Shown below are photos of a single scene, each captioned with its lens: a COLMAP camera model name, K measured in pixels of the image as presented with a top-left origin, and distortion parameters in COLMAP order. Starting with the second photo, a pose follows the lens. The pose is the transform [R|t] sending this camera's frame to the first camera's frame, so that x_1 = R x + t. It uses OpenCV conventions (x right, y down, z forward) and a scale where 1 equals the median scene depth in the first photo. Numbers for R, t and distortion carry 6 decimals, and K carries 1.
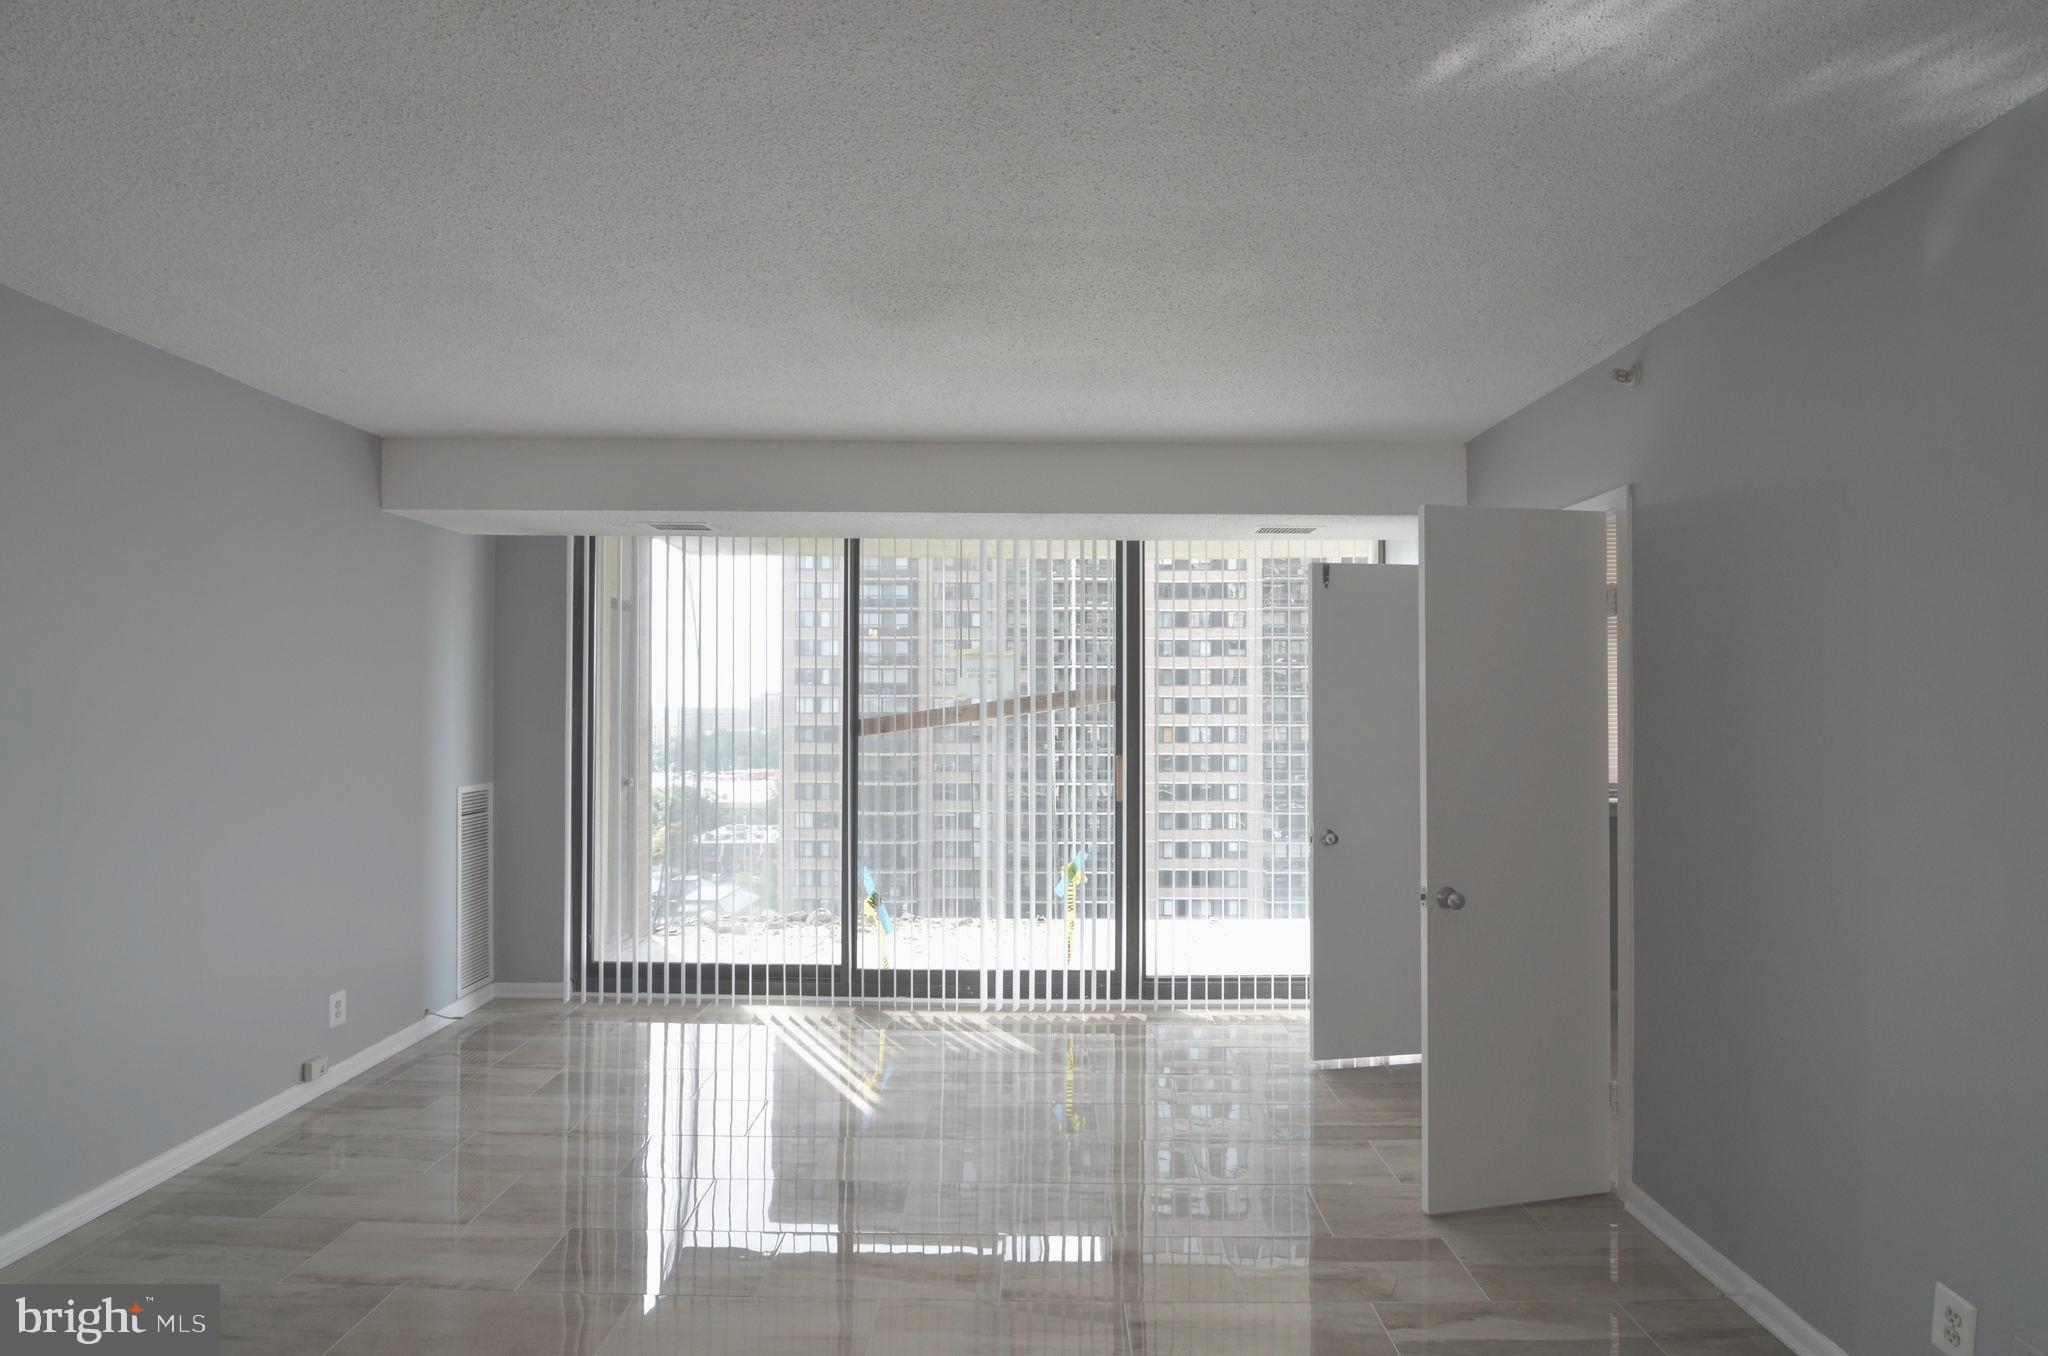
lens RADIAL K [[980.7, 0, 1021.6], [0, 980.7, 693.0], [0, 0, 1]] dist [-0.011334, -0.008387]
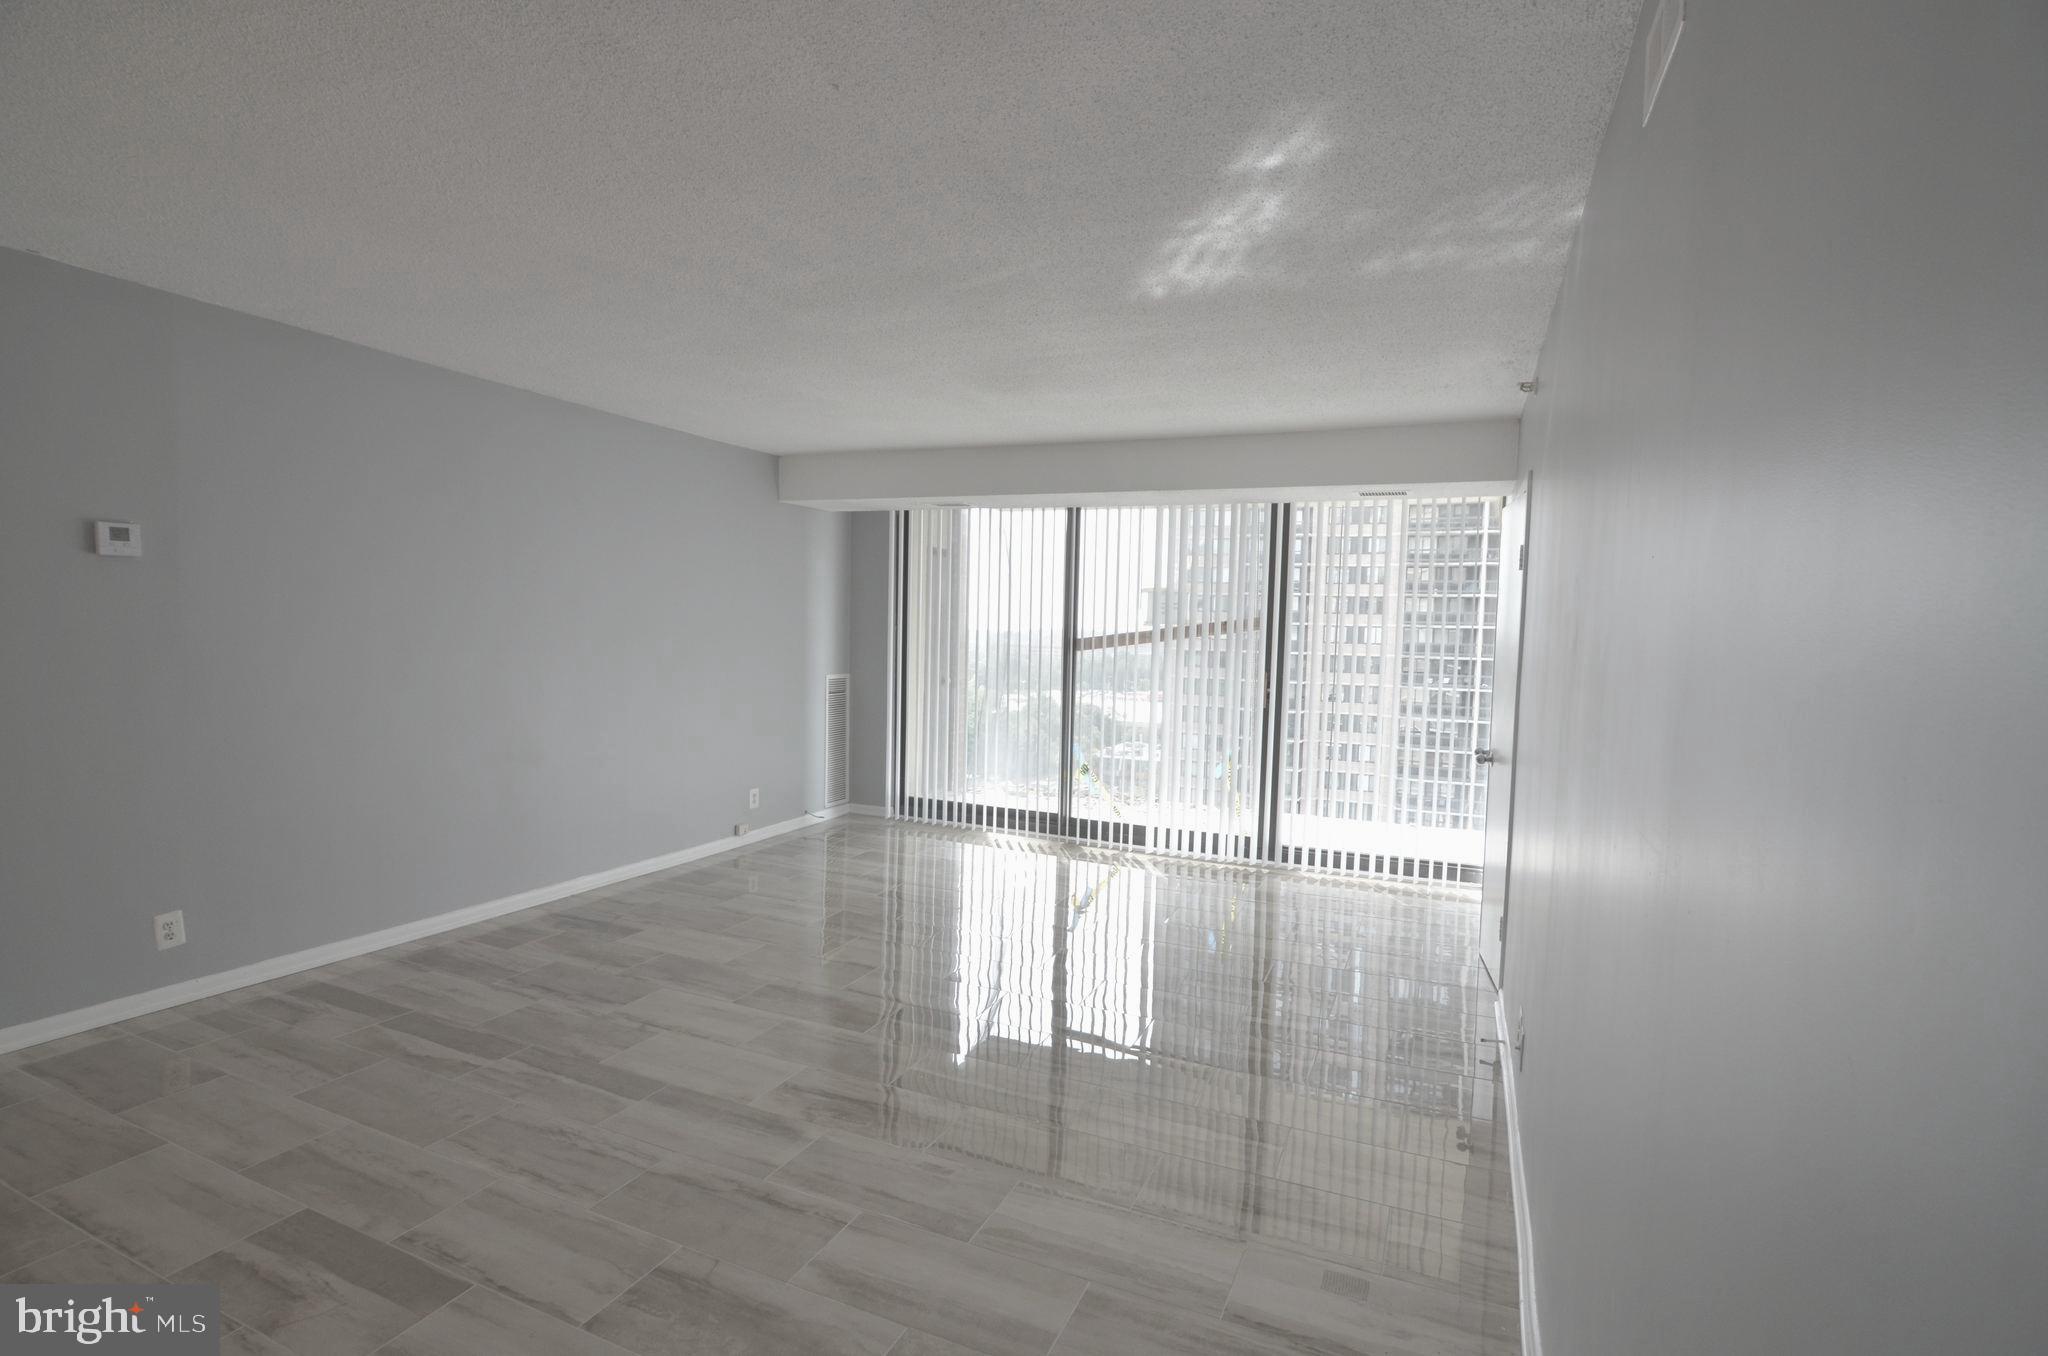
lens RADIAL K [[980.7, 0, 1008.5], [0, 980.7, 676.1], [0, 0, 1]] dist [-0.011334, -0.008387]
pose [[0.911955, 0.044663, -0.407851, 0.319884], [-0.020395, 0.997763, 0.063659, -0.007342], [0.409782, -0.049736, 0.910827, -0.303861]]
